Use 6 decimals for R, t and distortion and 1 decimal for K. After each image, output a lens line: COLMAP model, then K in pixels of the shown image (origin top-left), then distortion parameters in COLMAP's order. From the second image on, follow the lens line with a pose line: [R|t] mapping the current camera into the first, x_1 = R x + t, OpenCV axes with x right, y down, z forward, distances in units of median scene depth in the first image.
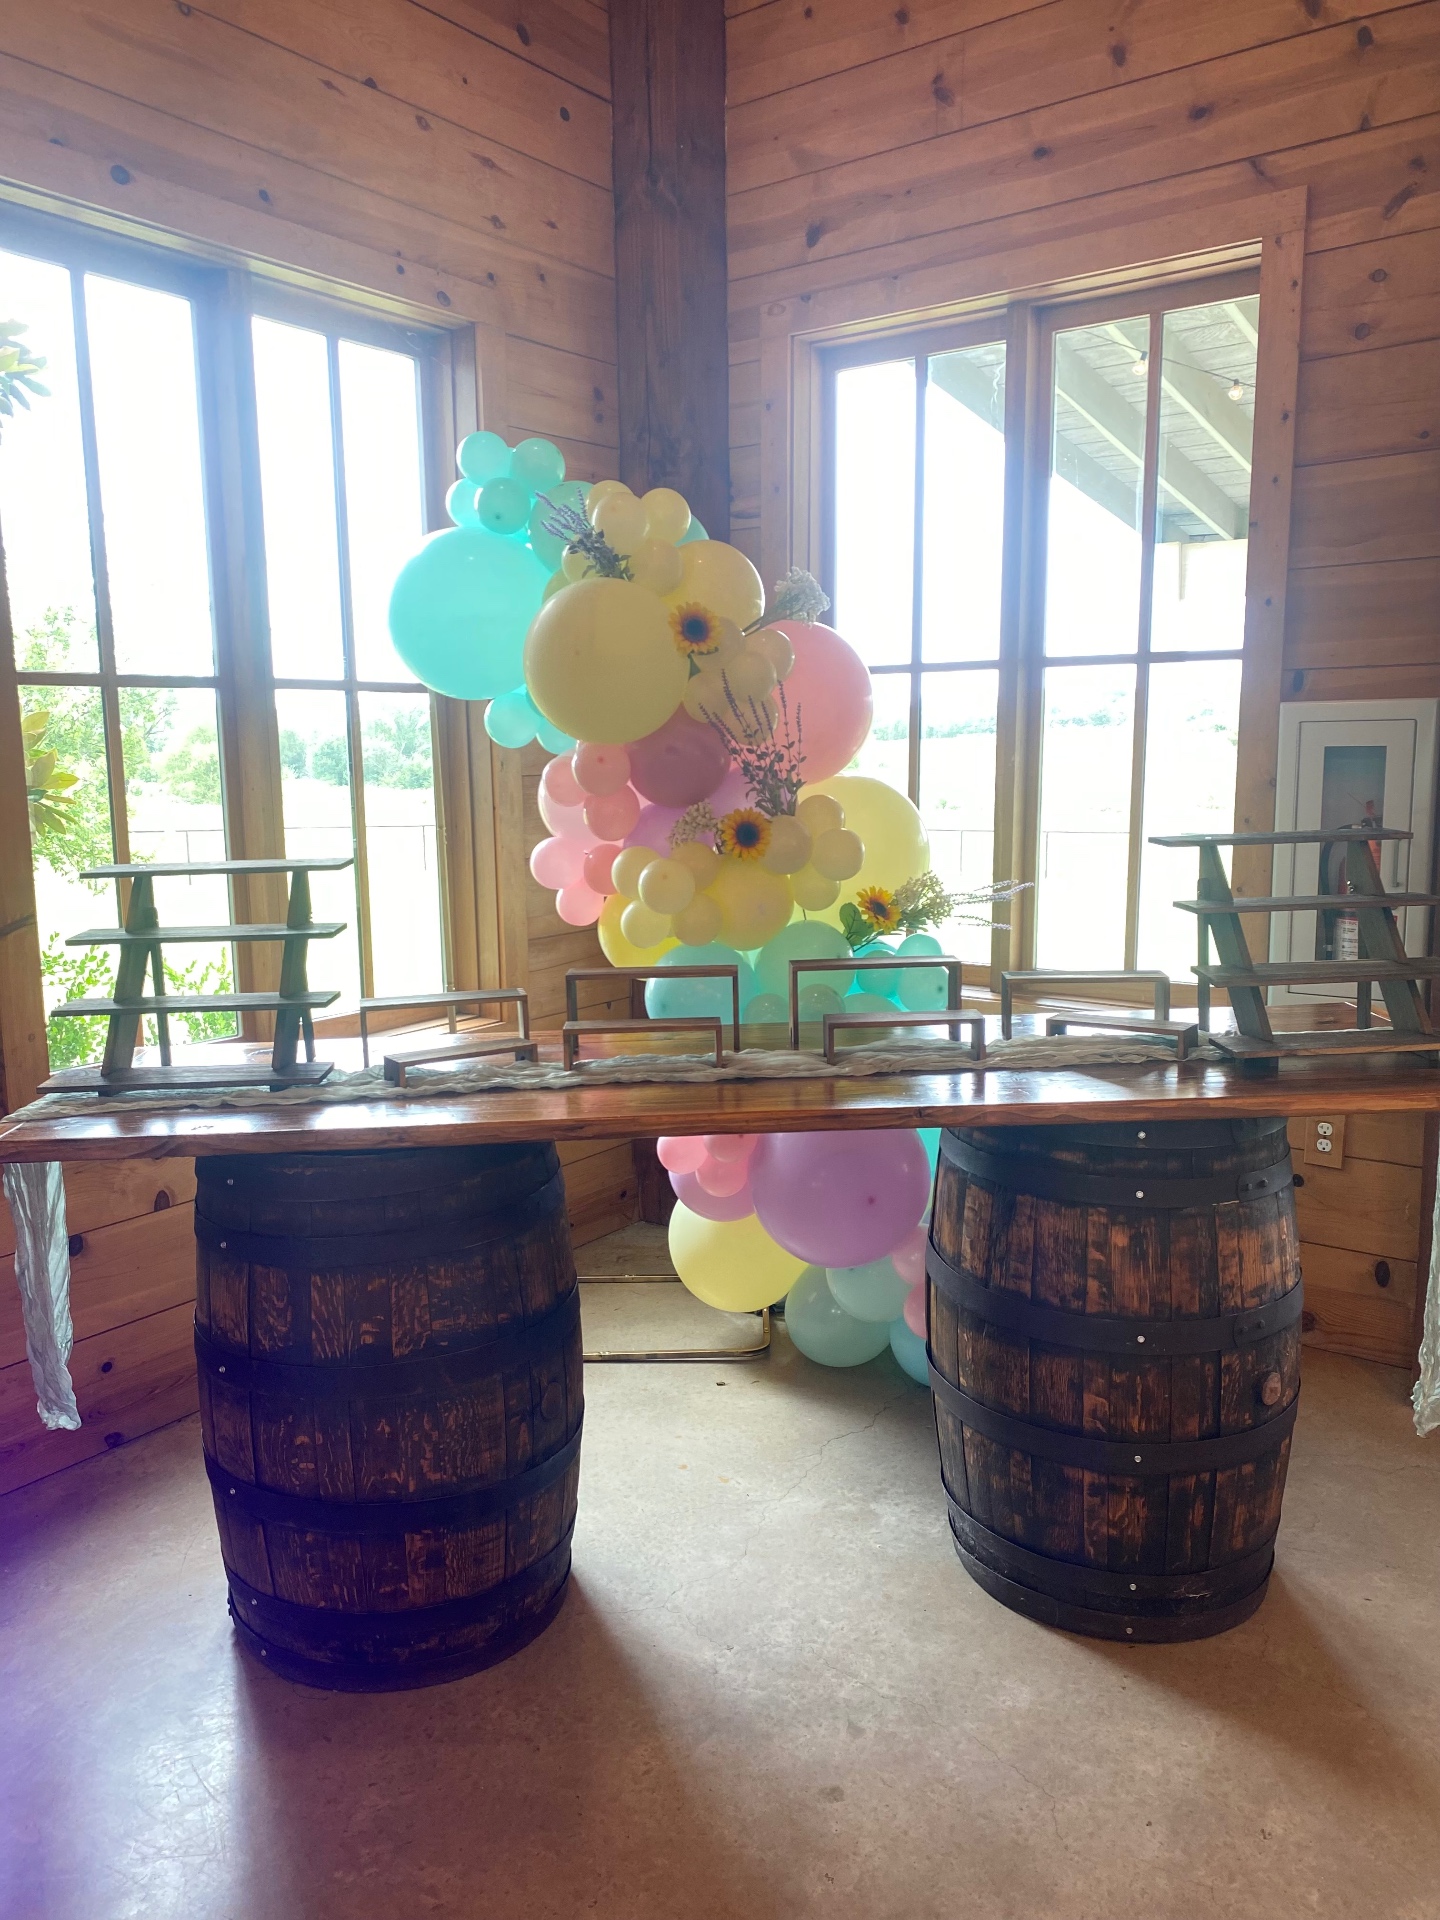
lens RADIAL K [[1424.2, 0, 720.0], [0, 1424.2, 960.0], [0, 0, 1]] dist [0.001261, 0.001238]
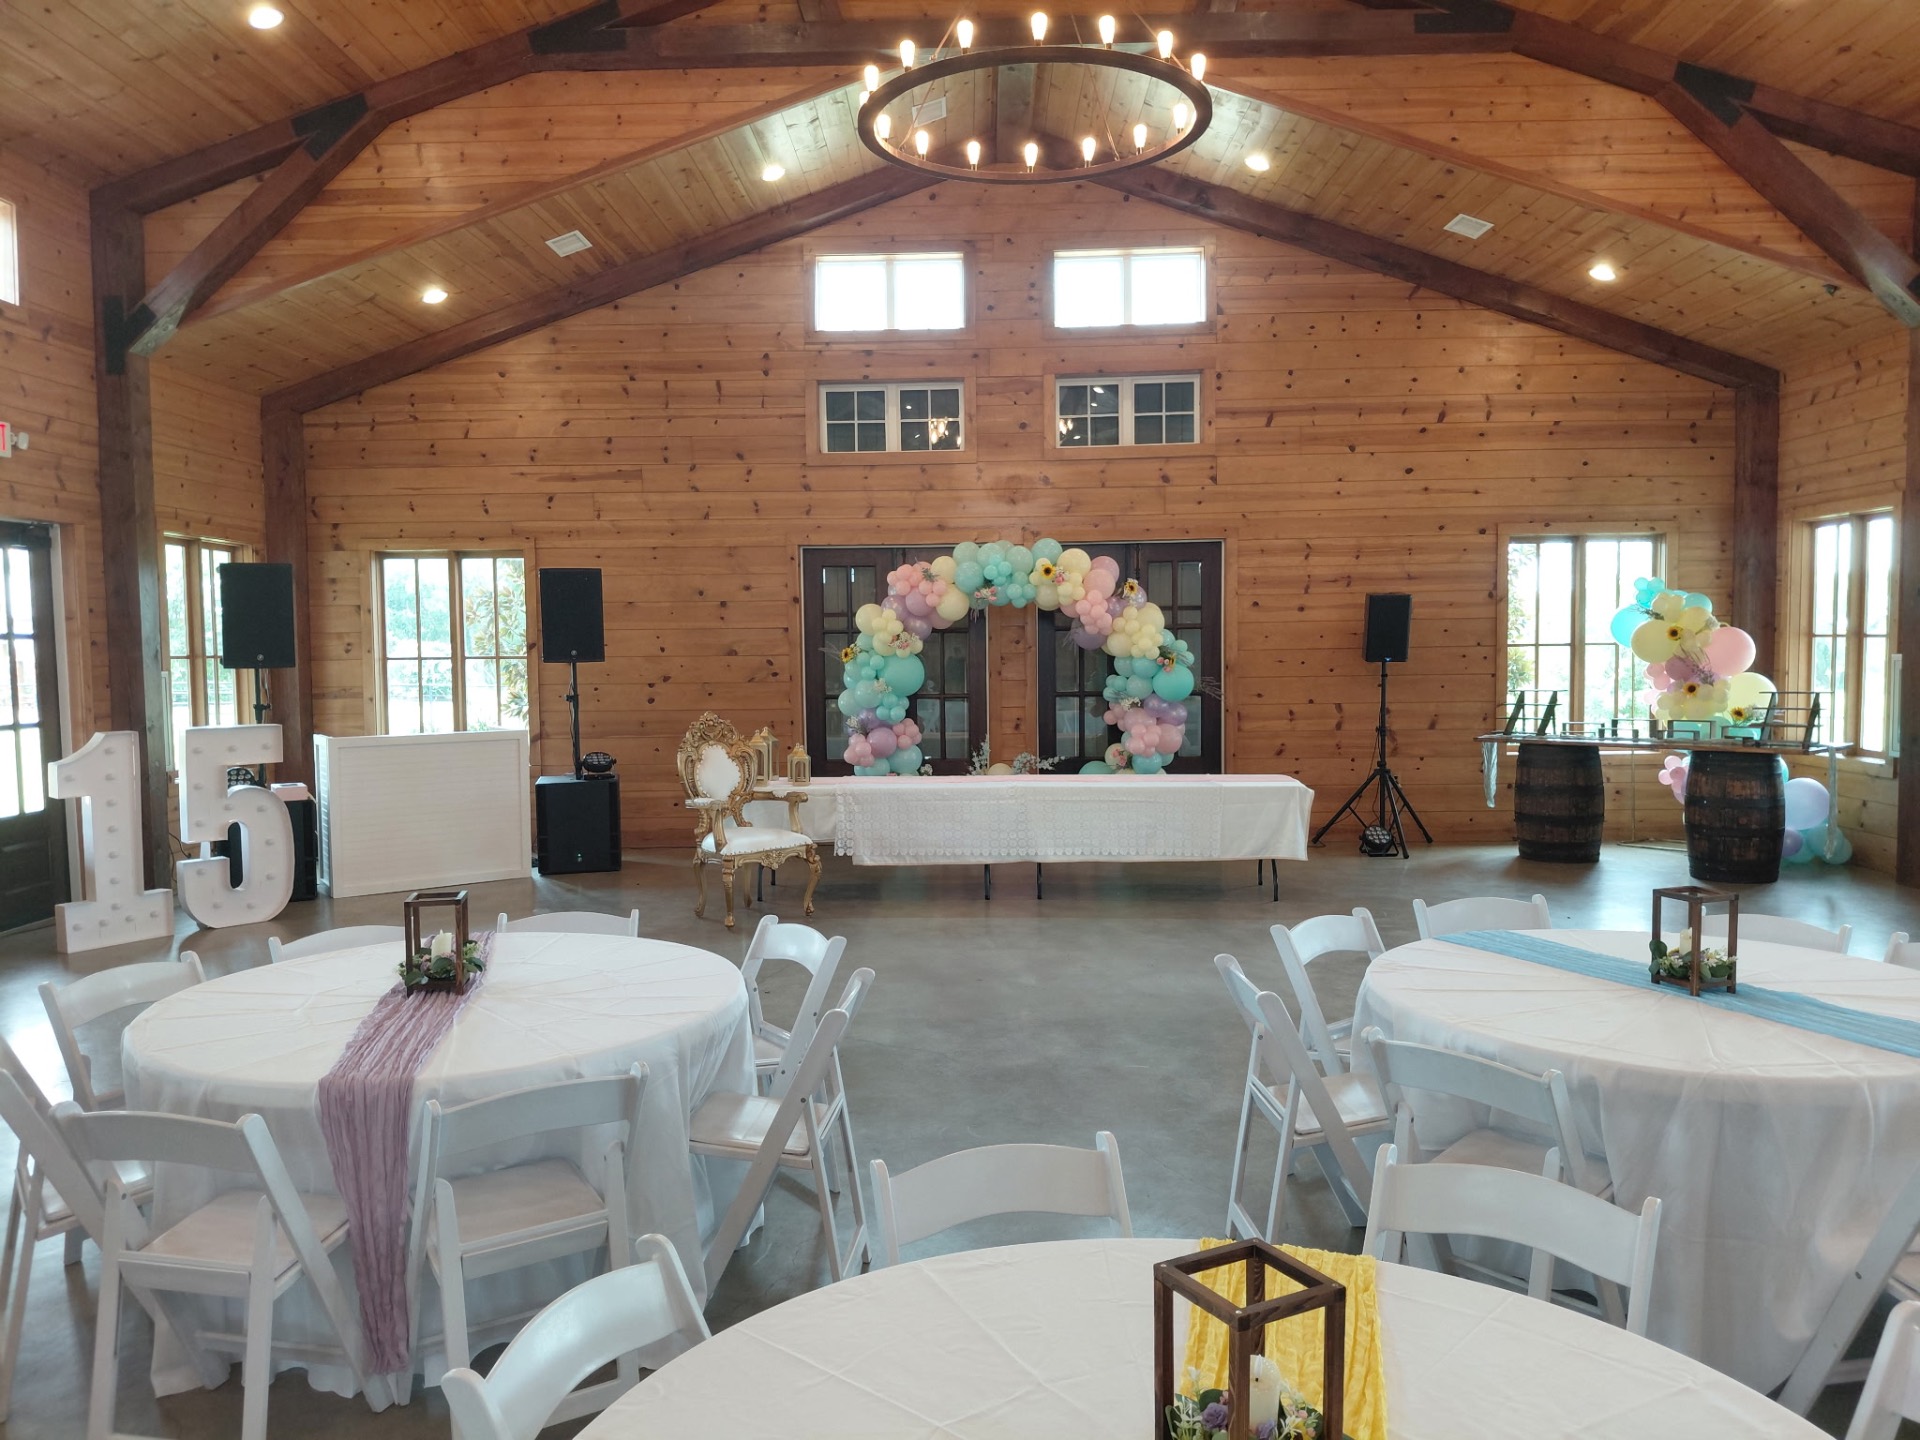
lens RADIAL K [[1424.2, 0, 960.0], [0, 1424.2, 720.0], [0, 0, 1]] dist [0.001261, 0.001238]
pose [[0.569658, 0.052681, -0.820192, 1.678236], [-0.126842, 0.991623, -0.024405, 0.270087], [0.812035, 0.117937, 0.571568, -2.214629]]
